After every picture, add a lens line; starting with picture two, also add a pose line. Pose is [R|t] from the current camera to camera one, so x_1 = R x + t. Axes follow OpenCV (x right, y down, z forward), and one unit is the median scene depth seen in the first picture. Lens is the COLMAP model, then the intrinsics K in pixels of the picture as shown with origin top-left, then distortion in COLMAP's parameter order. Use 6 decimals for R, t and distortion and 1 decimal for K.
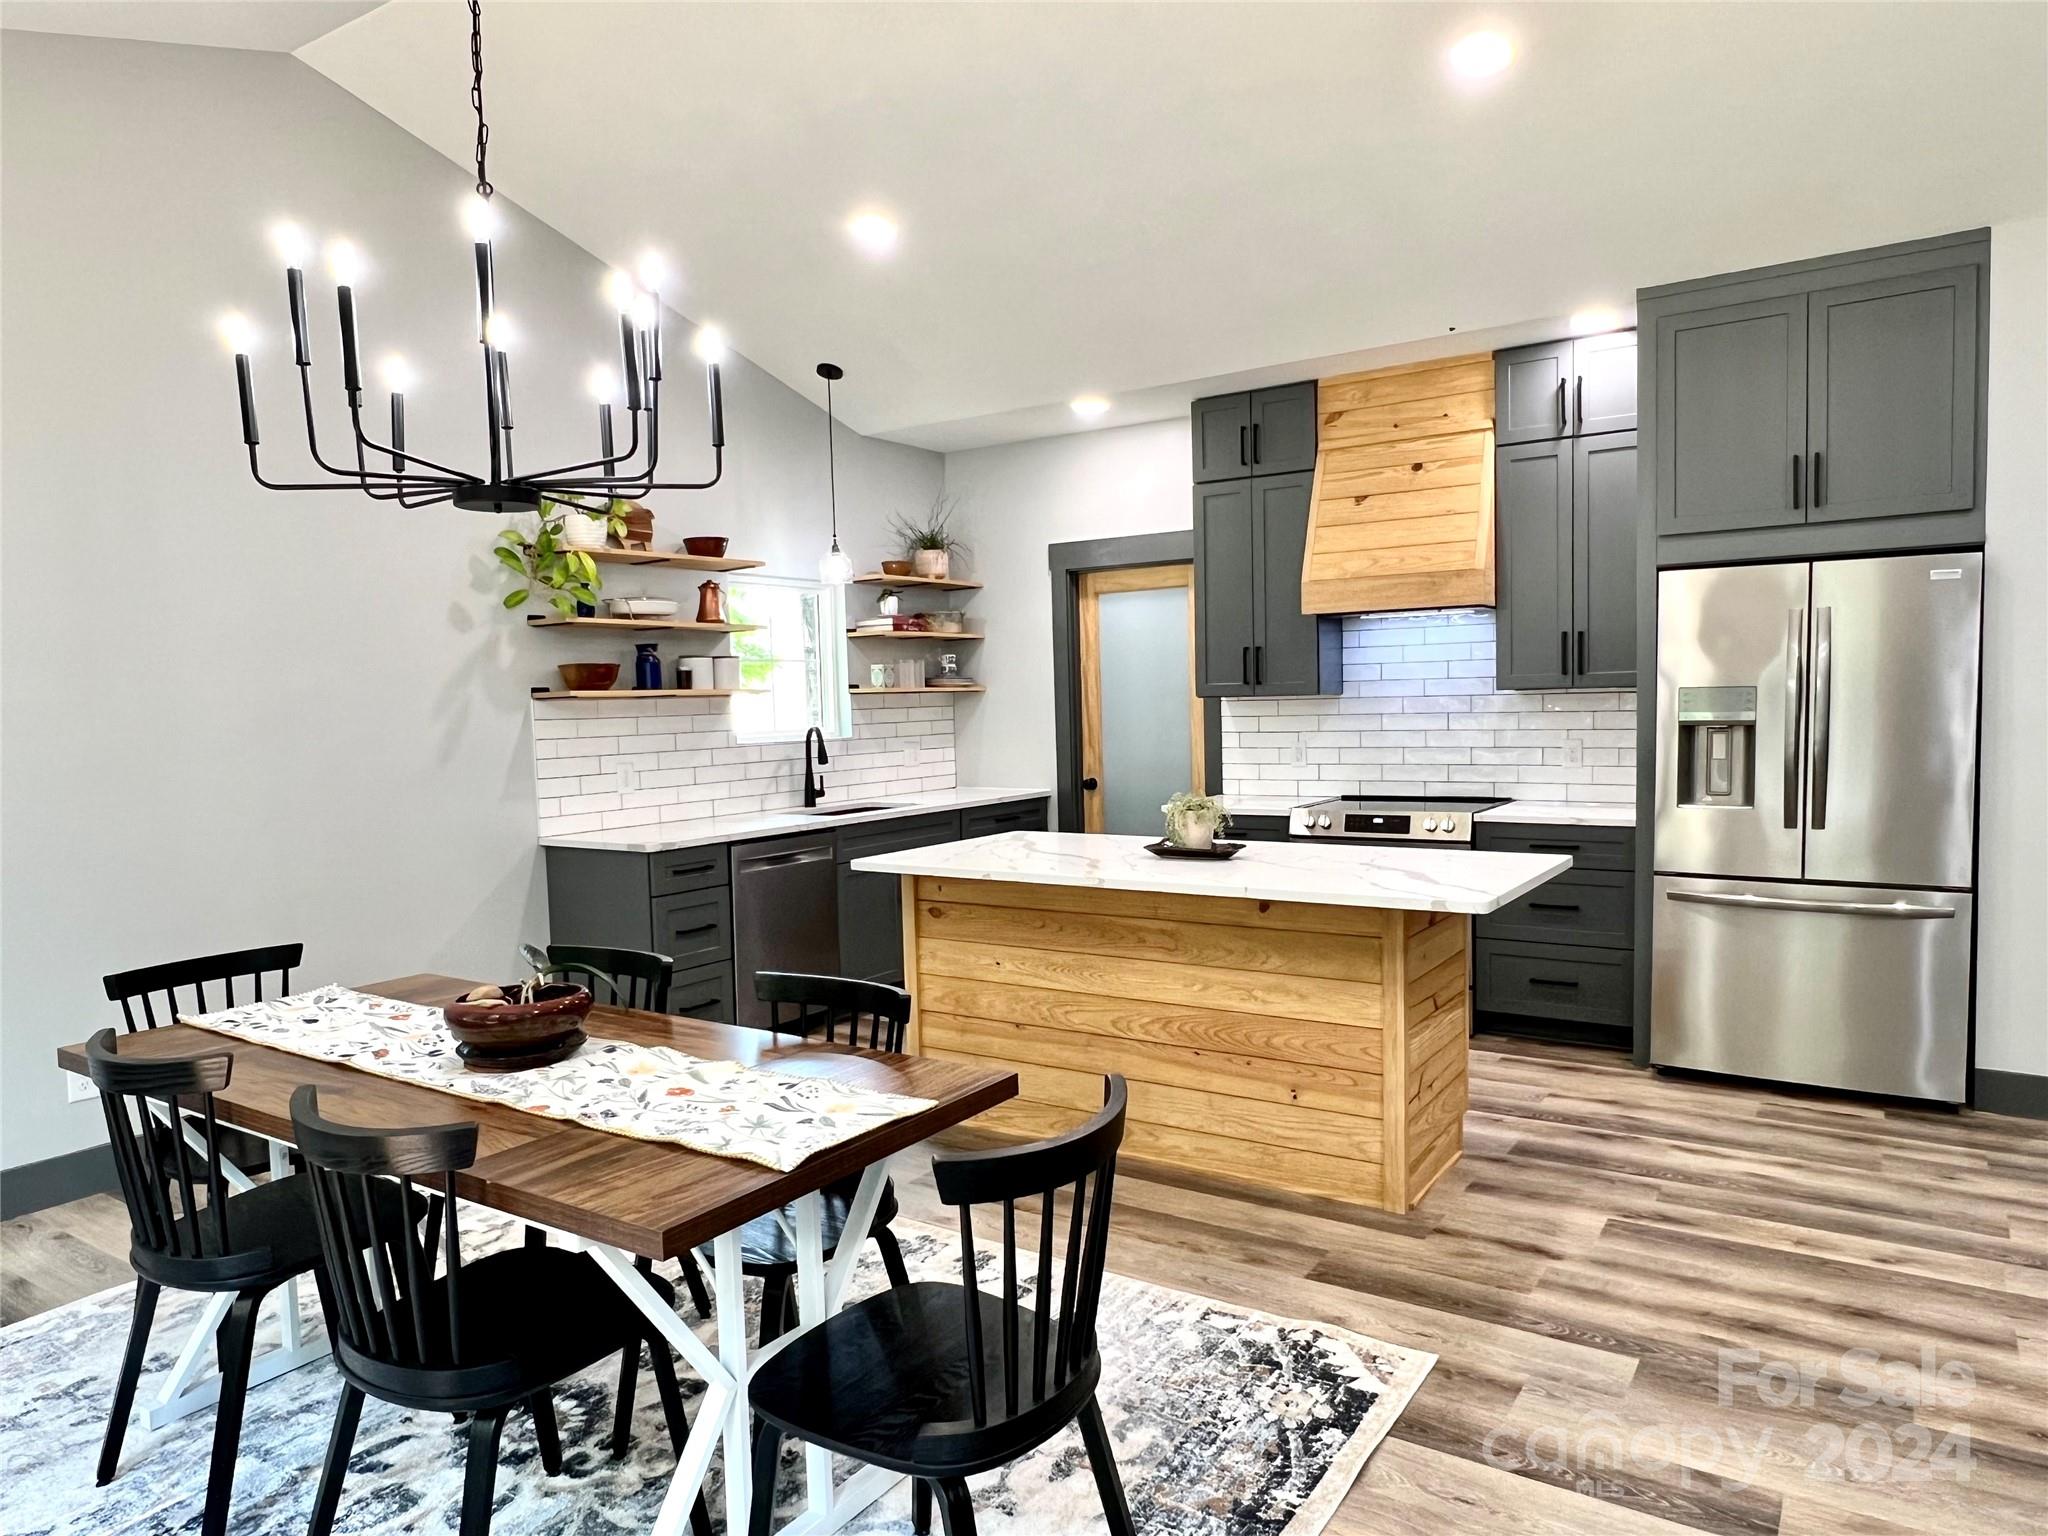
lens RADIAL K [[1324.9, 0, 1025.3], [0, 1324.9, 775.7], [0, 0, 1]] dist [0.025868, 0.000394]
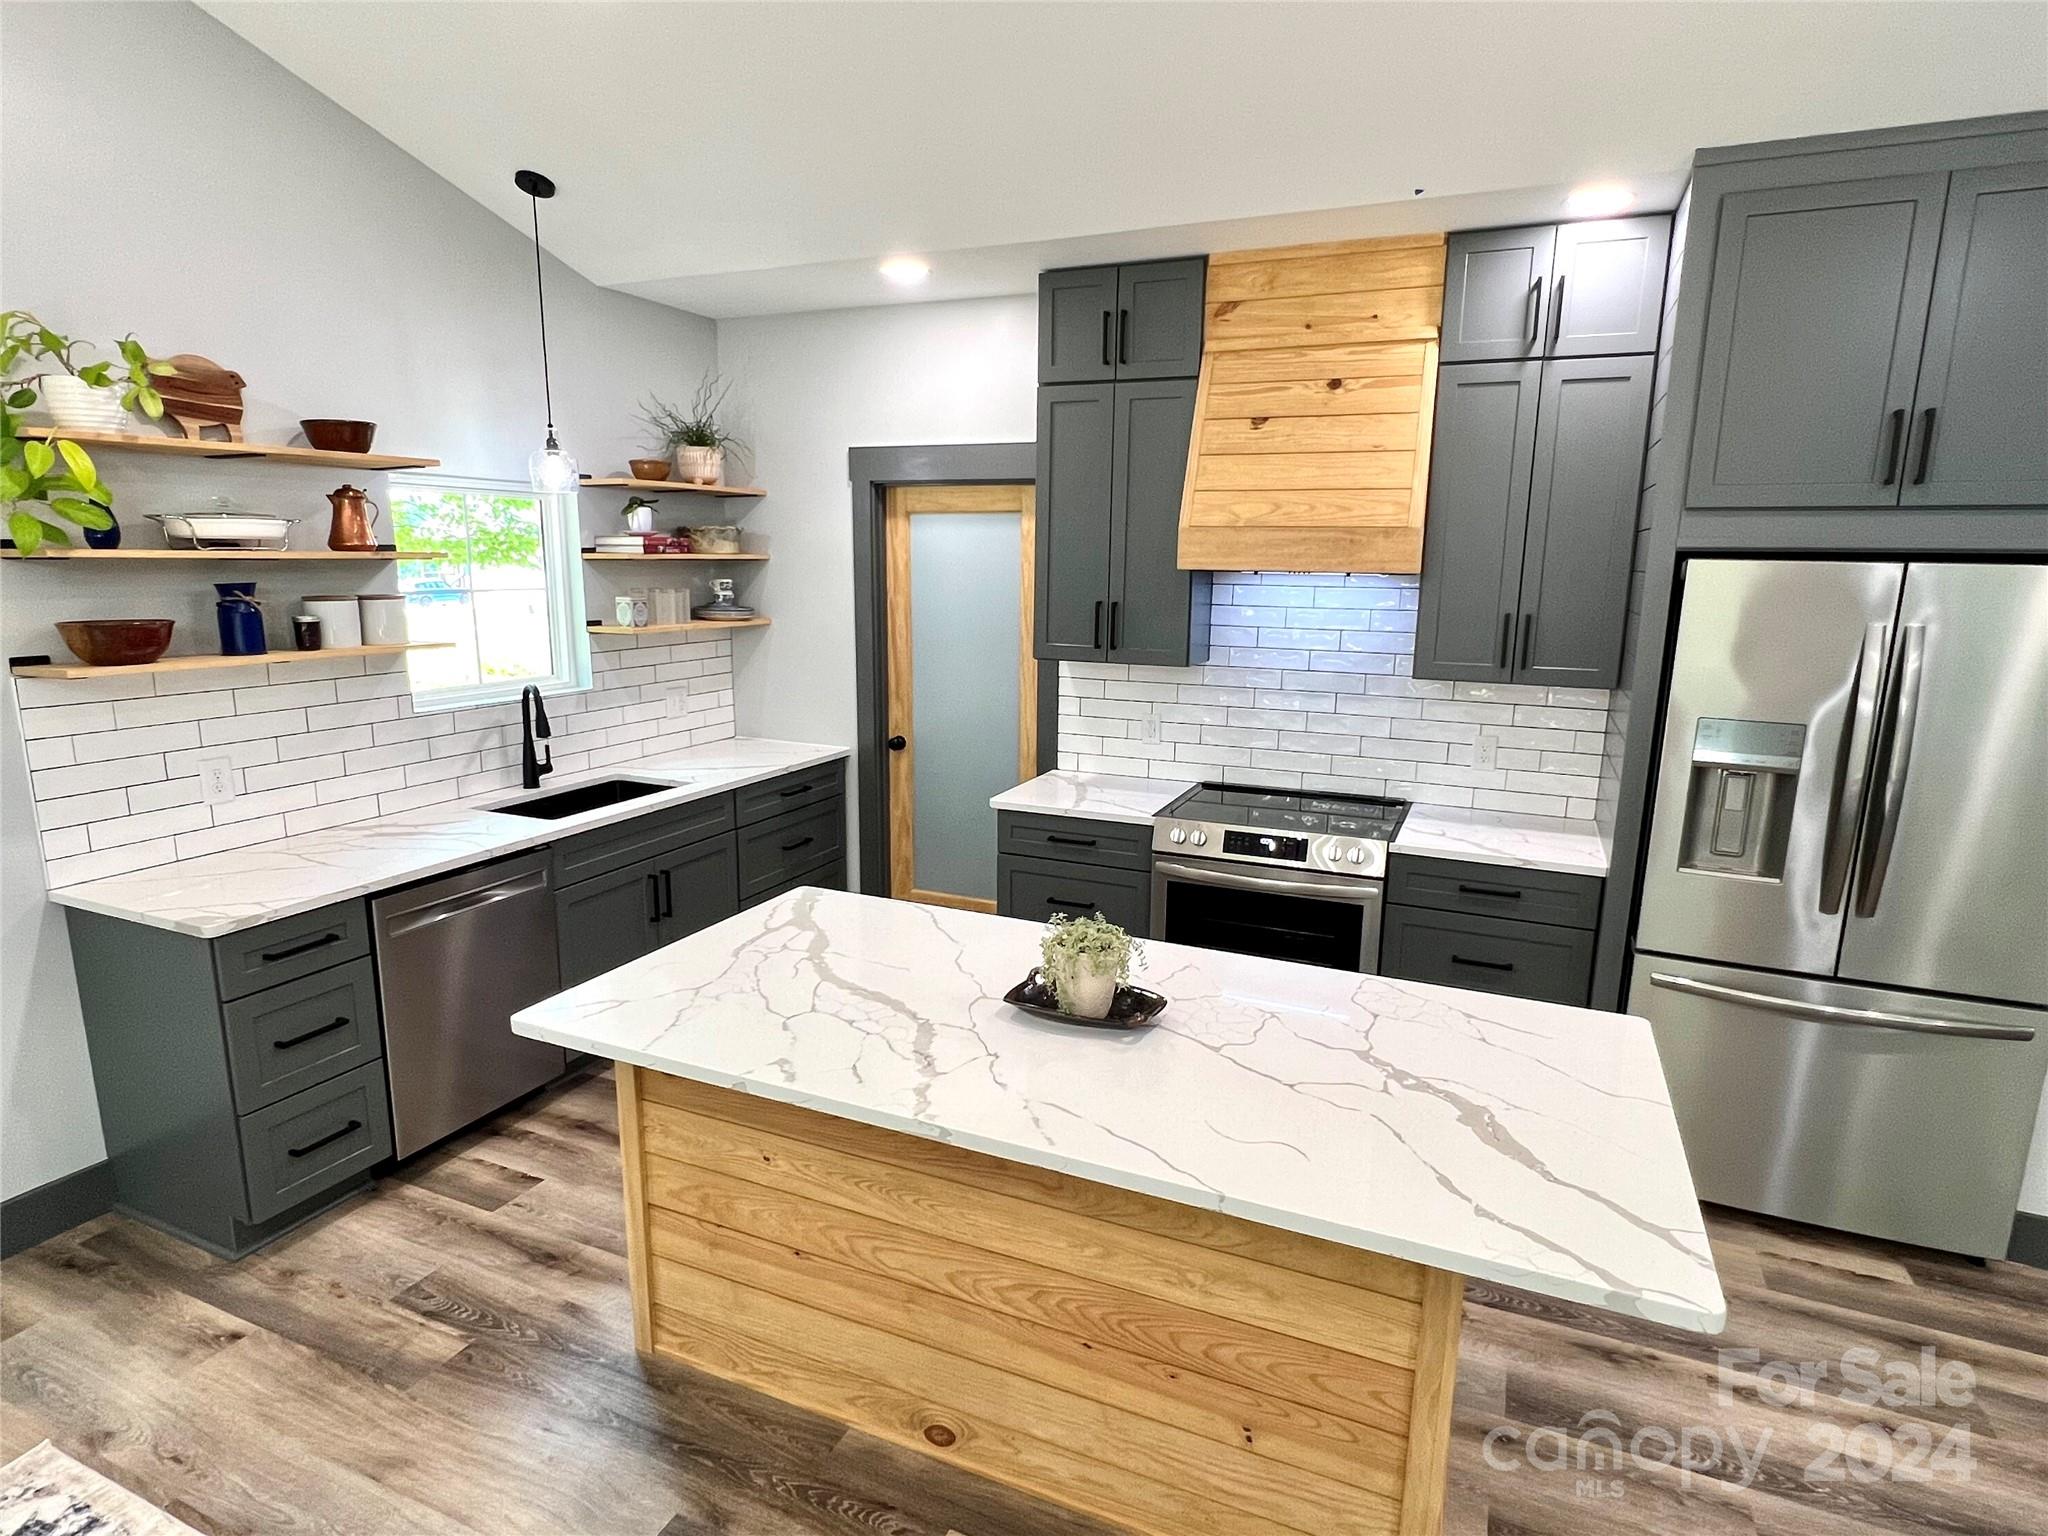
lens RADIAL K [[1134.3, 0, 1023.9], [0, 1134.3, 775.0], [0, 0, 1]] dist [0.006832, 0.004288]
pose [[0.984657, 0.004678, 0.174436, 0.003806], [-0.027419, 0.991371, 0.128190, -0.088387], [-0.172331, -0.131006, 0.976289, 0.364801]]
